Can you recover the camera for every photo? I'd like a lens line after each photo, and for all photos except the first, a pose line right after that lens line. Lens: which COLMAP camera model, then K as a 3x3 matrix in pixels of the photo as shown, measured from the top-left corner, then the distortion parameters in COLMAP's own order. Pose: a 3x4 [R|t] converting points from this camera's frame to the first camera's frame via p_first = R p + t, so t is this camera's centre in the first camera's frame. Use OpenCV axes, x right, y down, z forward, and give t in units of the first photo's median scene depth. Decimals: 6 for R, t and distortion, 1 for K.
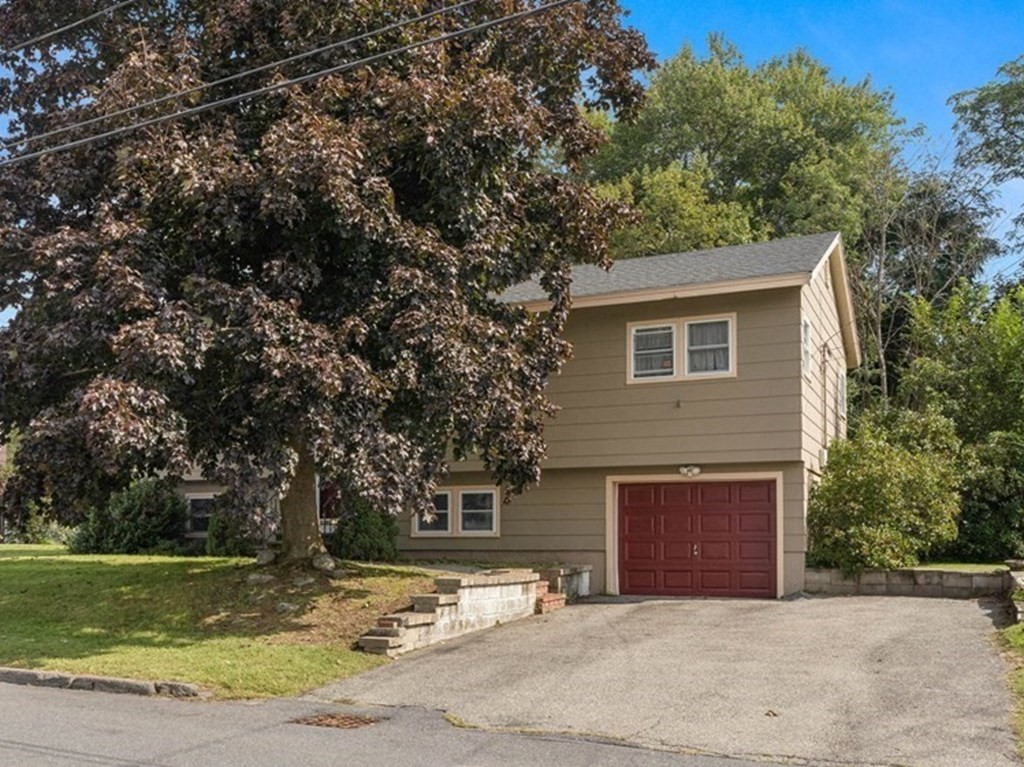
lens RADIAL K [[1003.1, 0, 512.0], [0, 1003.1, 383.5], [0, 0, 1]] dist [-0.003850, 0.004202]
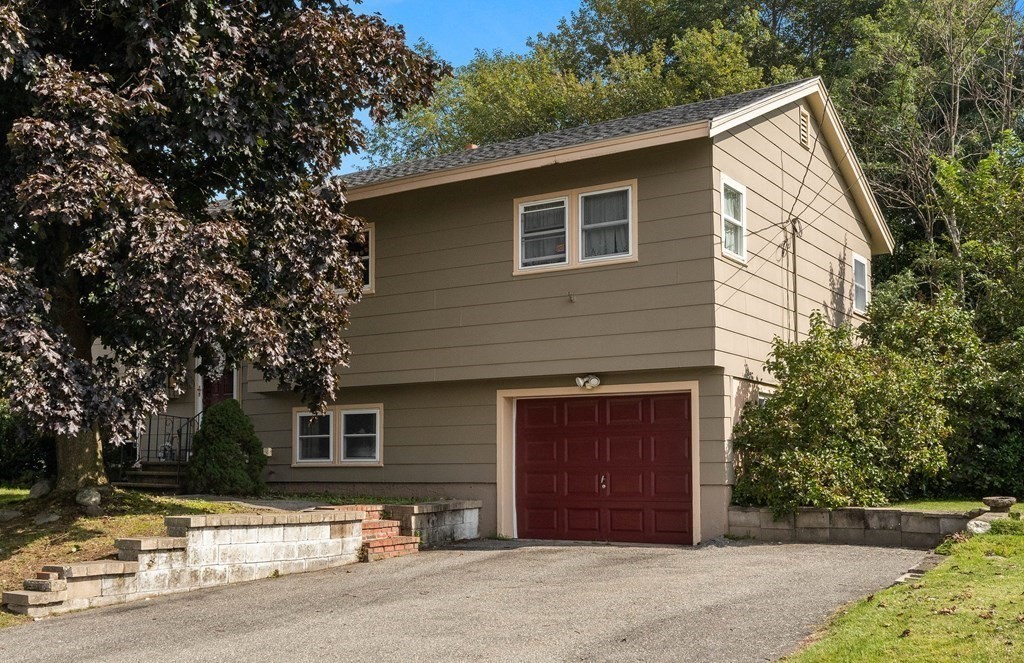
lens RADIAL K [[1083.8, 0, 512.7], [0, 1083.8, 286.2], [0, 0, 1]] dist [-0.000937, -0.011753]
pose [[0.987239, -0.026804, -0.156976, 0.257291], [0.024280, 0.999544, -0.017978, 0.025810], [0.157387, 0.013937, 0.987439, 0.147772]]
